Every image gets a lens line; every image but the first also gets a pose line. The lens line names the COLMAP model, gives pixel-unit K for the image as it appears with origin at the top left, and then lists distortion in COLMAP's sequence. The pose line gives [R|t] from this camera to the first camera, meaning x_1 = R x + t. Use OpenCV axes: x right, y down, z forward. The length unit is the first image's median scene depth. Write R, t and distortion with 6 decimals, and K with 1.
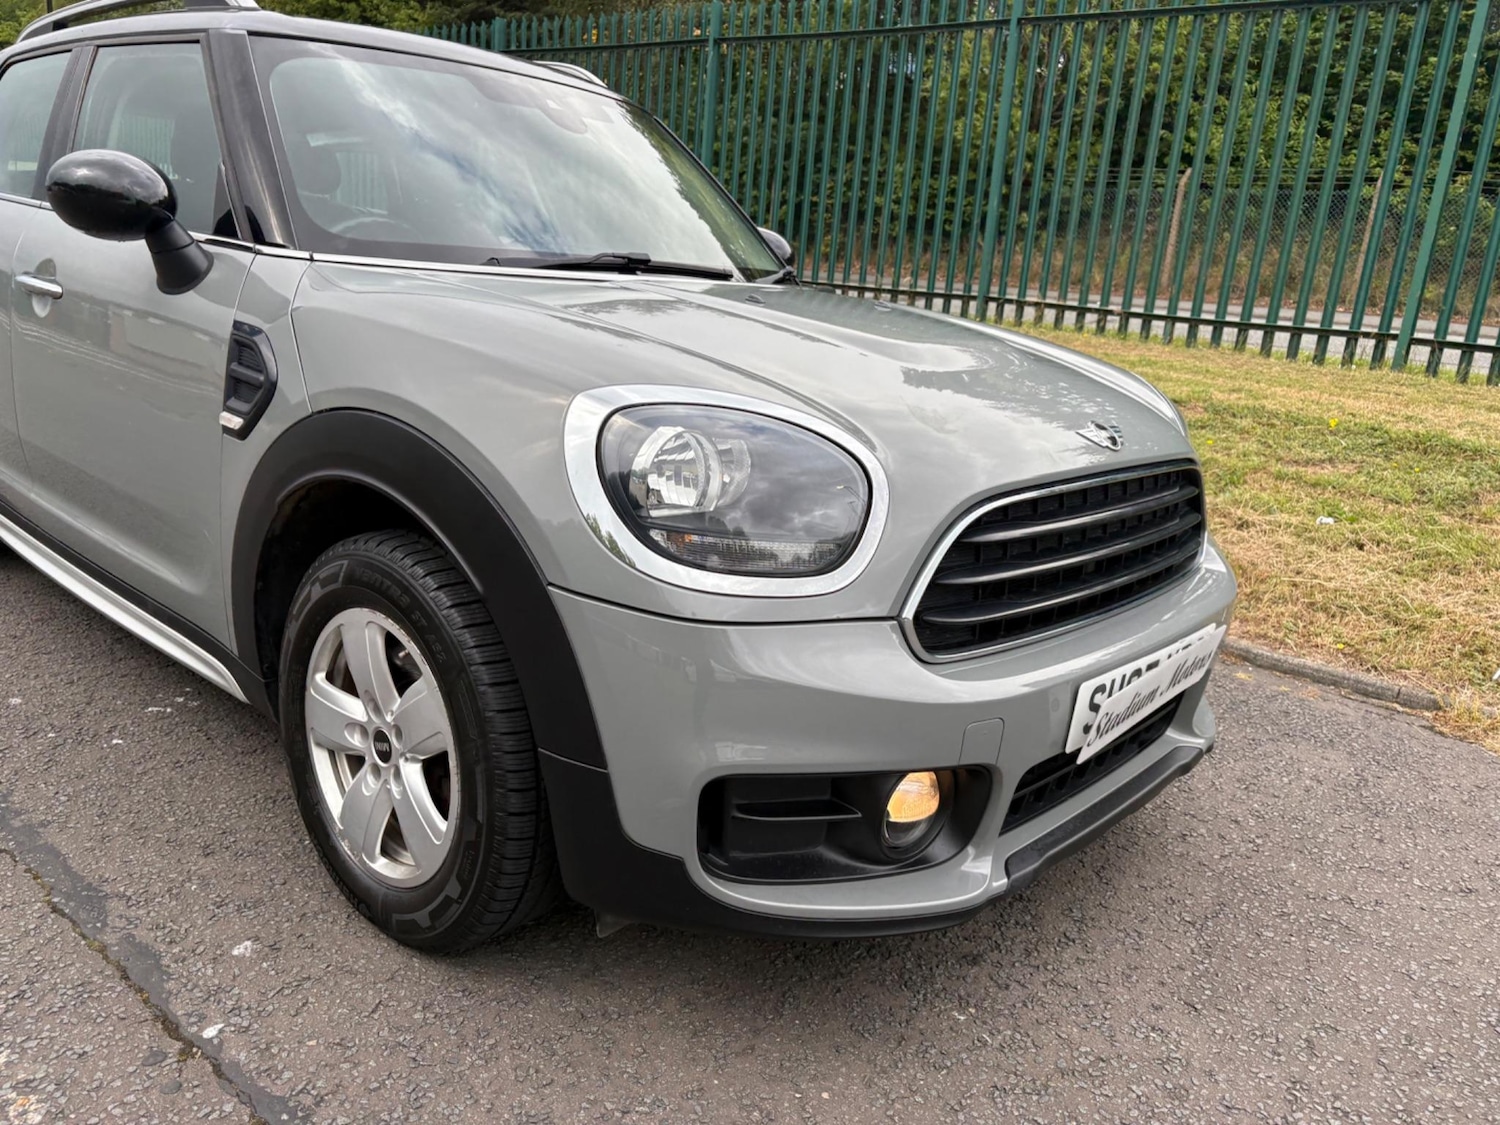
lens RADIAL K [[1137.5, 0, 750.0], [0, 1137.5, 562.5], [0, 0, 1]] dist [0.026762, -0.009636]
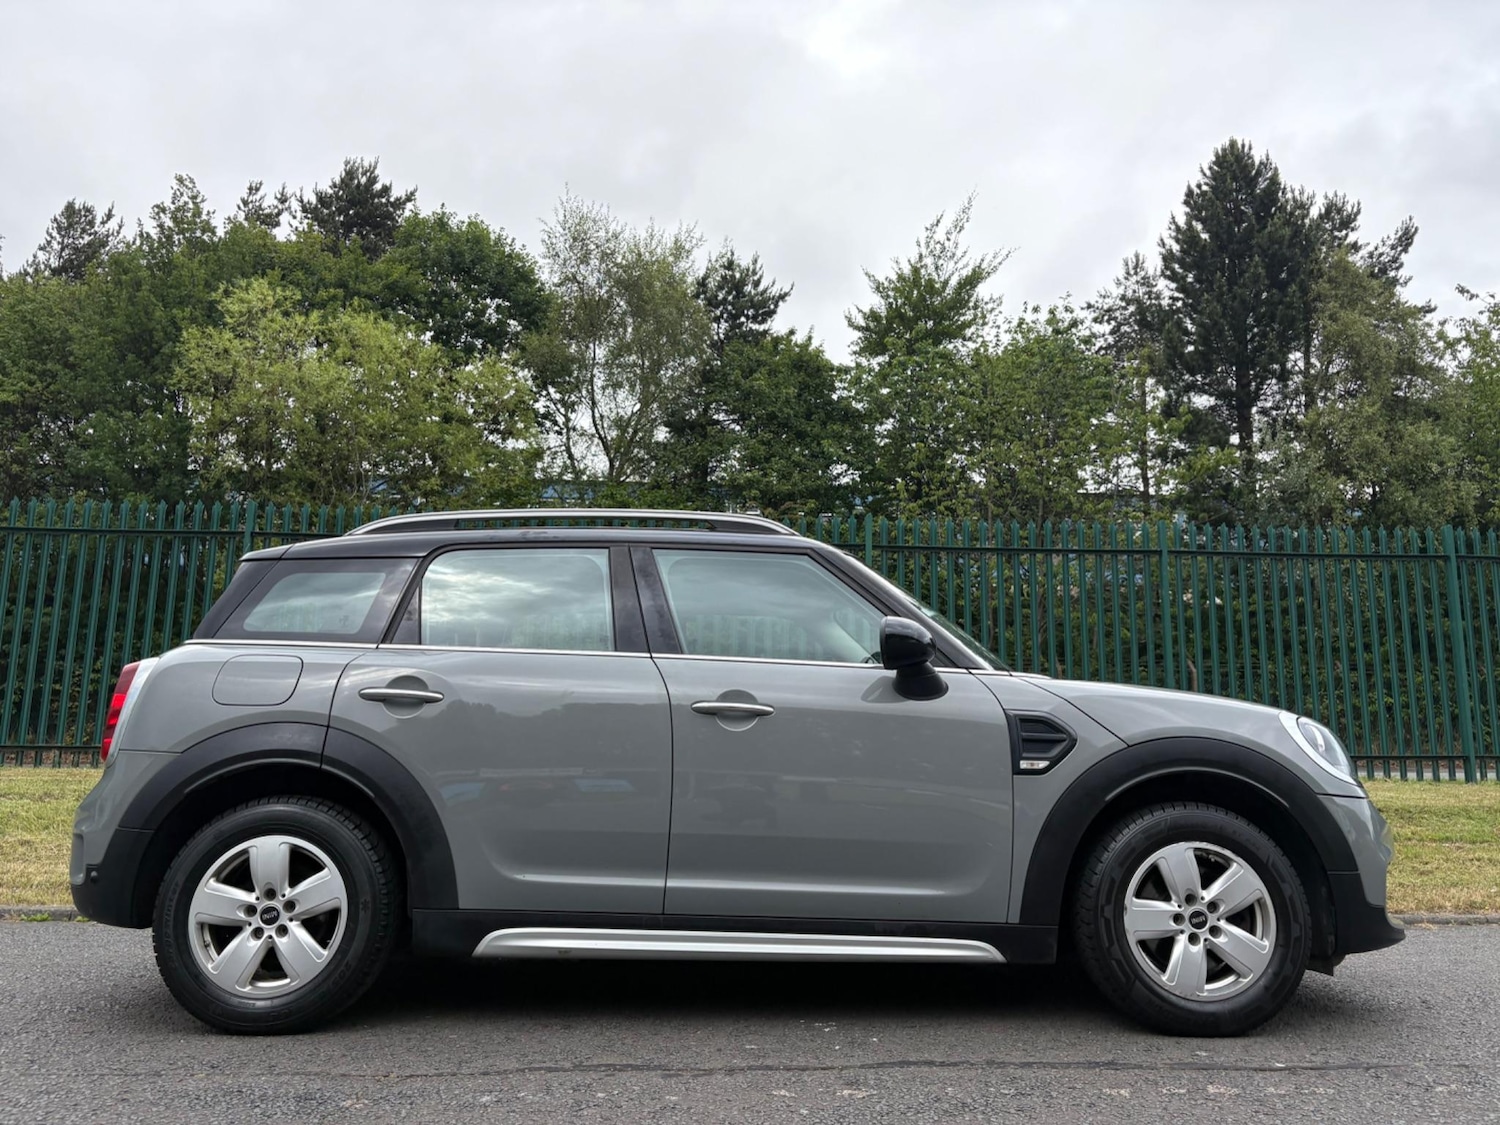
lens RADIAL K [[1135.8, 0, 769.5], [0, 1135.8, 565.9], [0, 0, 1]] dist [0.037270, -0.030565]
pose [[0.718123, 0.050000, 0.694118, -1.525251], [0.232855, 0.922660, -0.307370, 0.028637], [-0.655804, 0.382358, 0.650941, 0.019543]]
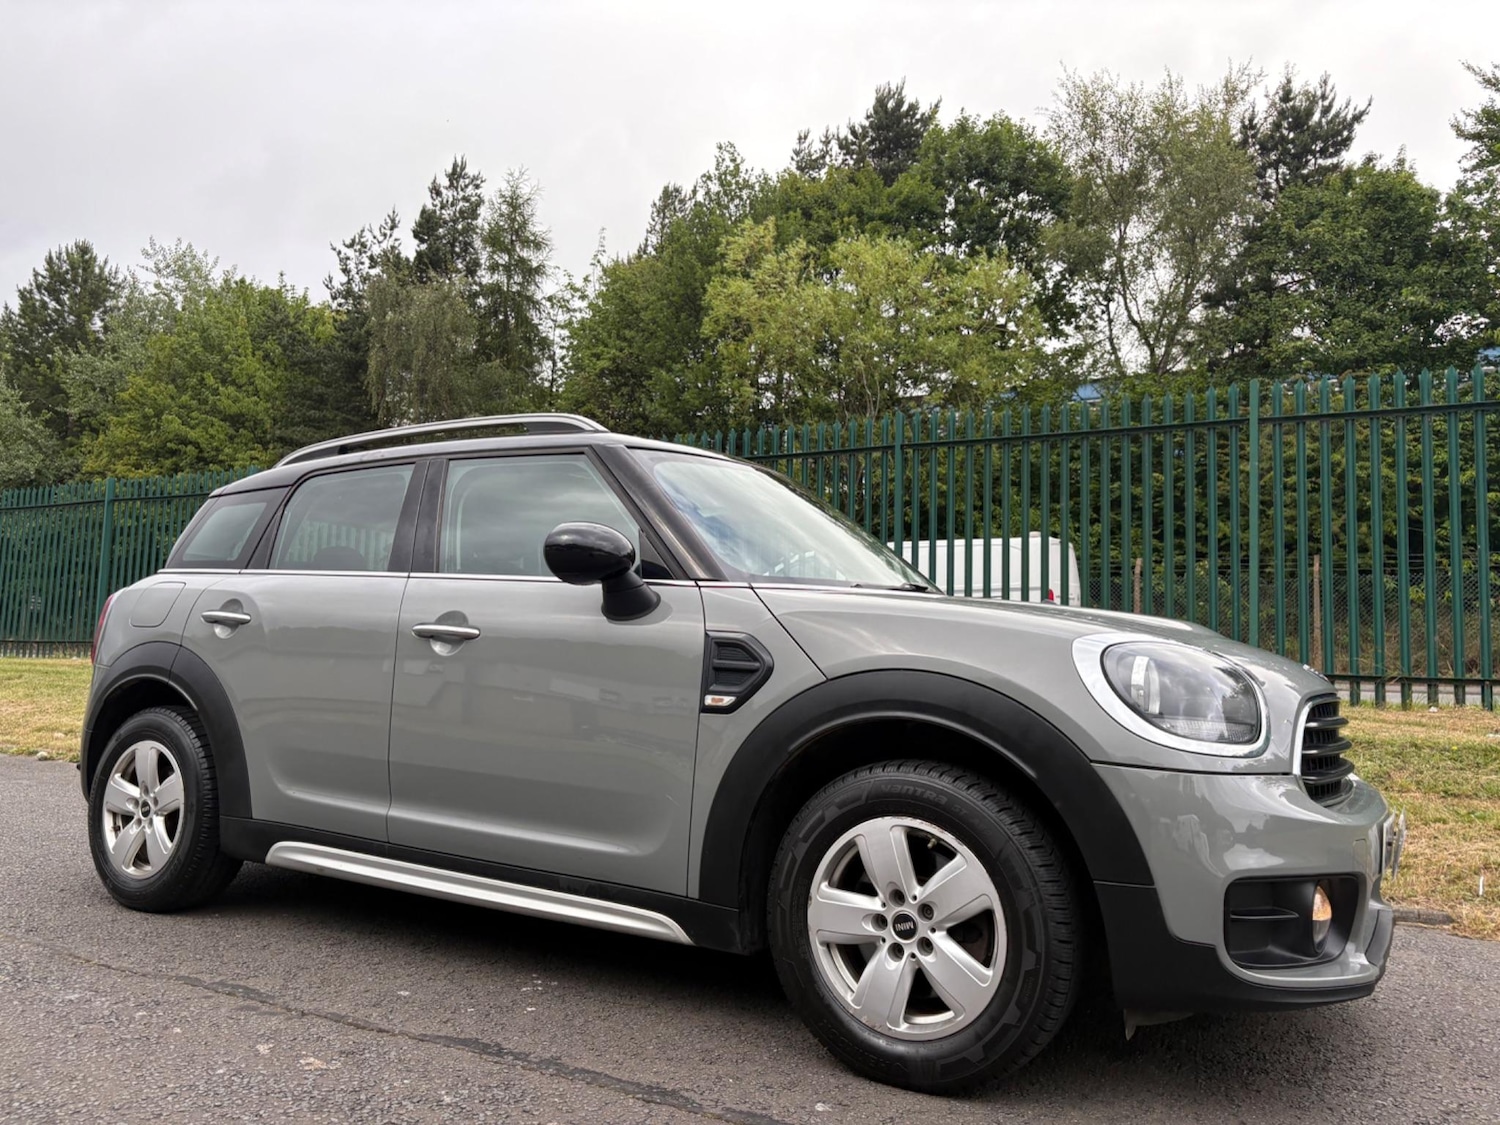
lens RADIAL K [[1137.5, 0, 750.0], [0, 1137.5, 562.5], [0, 0, 1]] dist [0.026762, -0.009636]
pose [[0.979867, -0.031325, 0.197176, -0.528705], [0.096900, 0.938109, -0.332507, 0.134281], [-0.174557, 0.344919, 0.922258, -0.233252]]
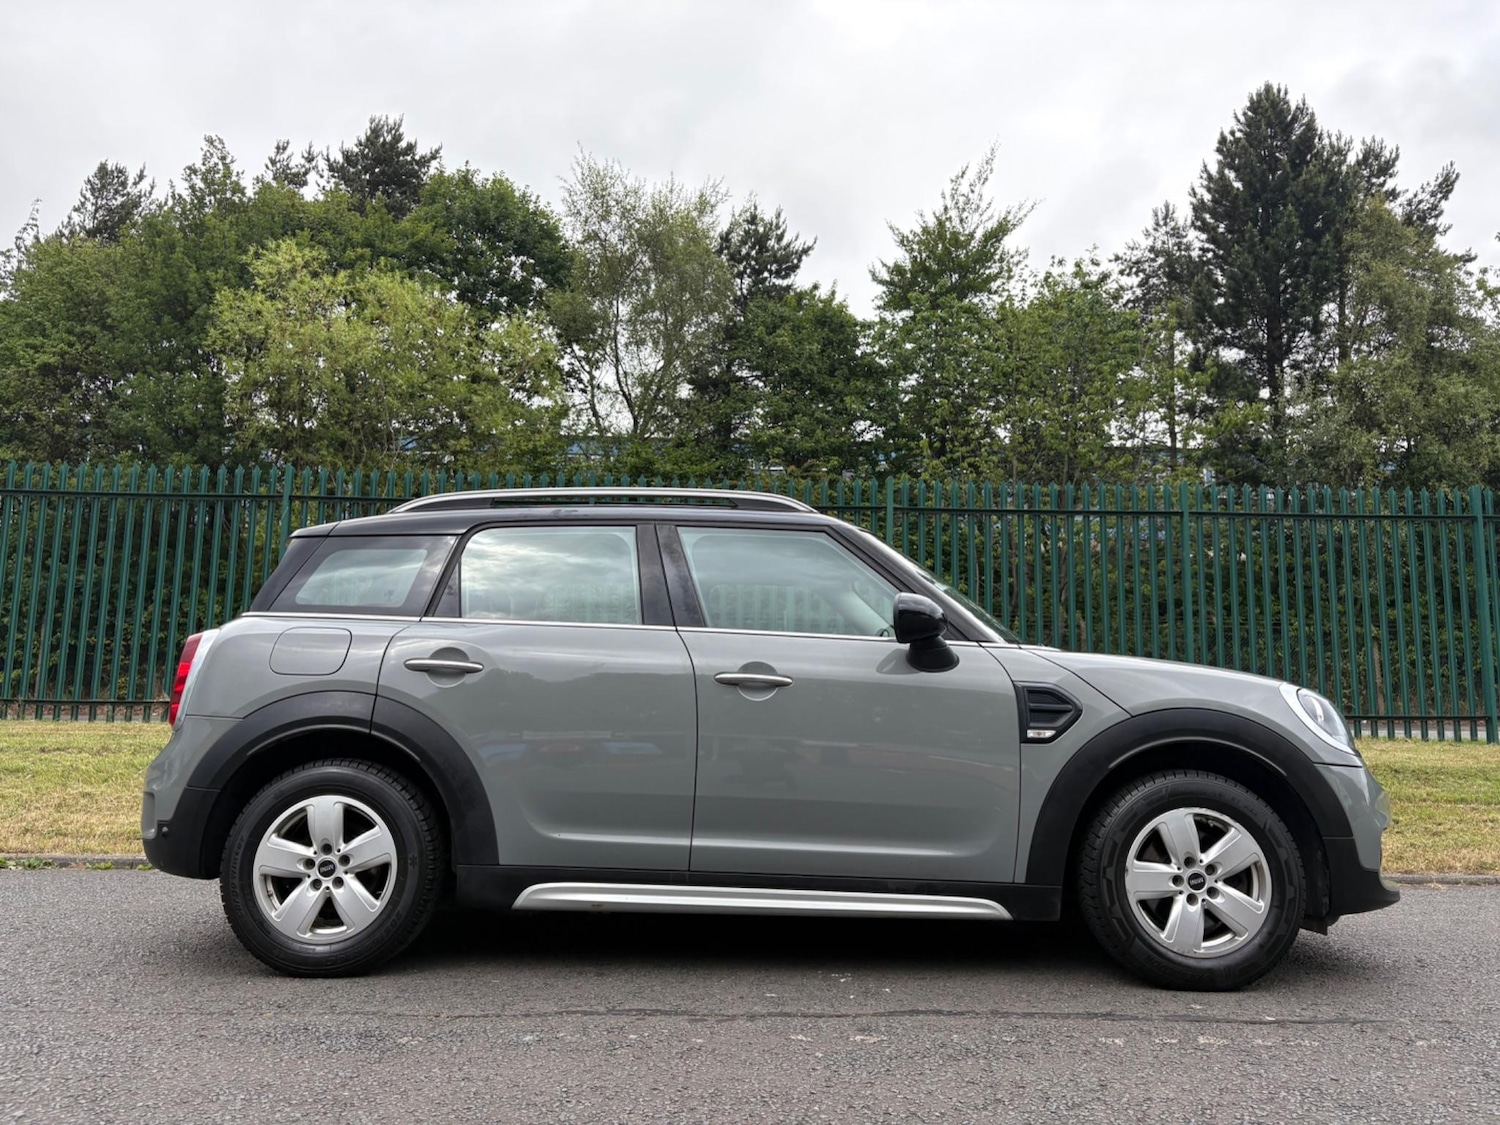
lens RADIAL K [[1137.1, 0, 755.0], [0, 1137.1, 562.7], [0, 0, 1]] dist [0.020522, 0.000798]
pose [[0.741072, 0.023576, 0.671011, -1.570353], [0.223284, 0.933849, -0.279409, 0.021584], [-0.633211, 0.356889, 0.686786, -0.040794]]
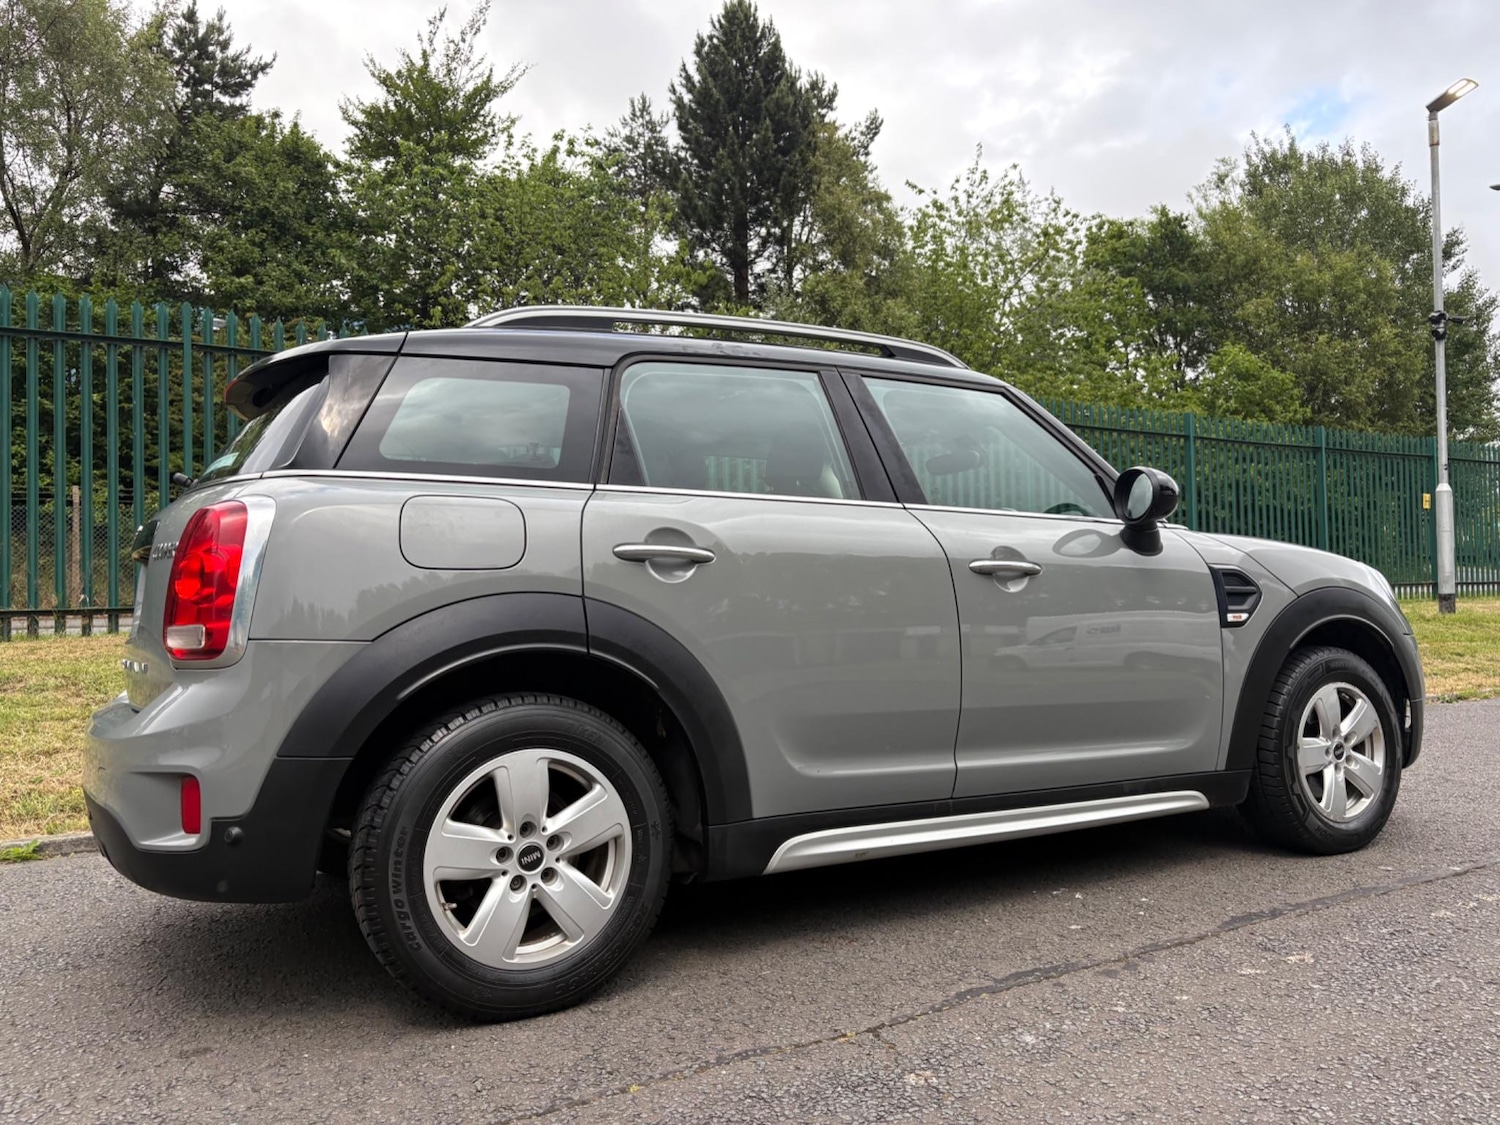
lens RADIAL K [[1137.1, 0, 755.0], [0, 1137.1, 562.7], [0, 0, 1]] dist [0.020522, 0.000798]
pose [[0.301826, -0.050177, 0.952042, -1.829883], [0.299184, 0.953152, -0.044615, -0.269603], [-0.905202, 0.298301, 0.302698, 0.867257]]
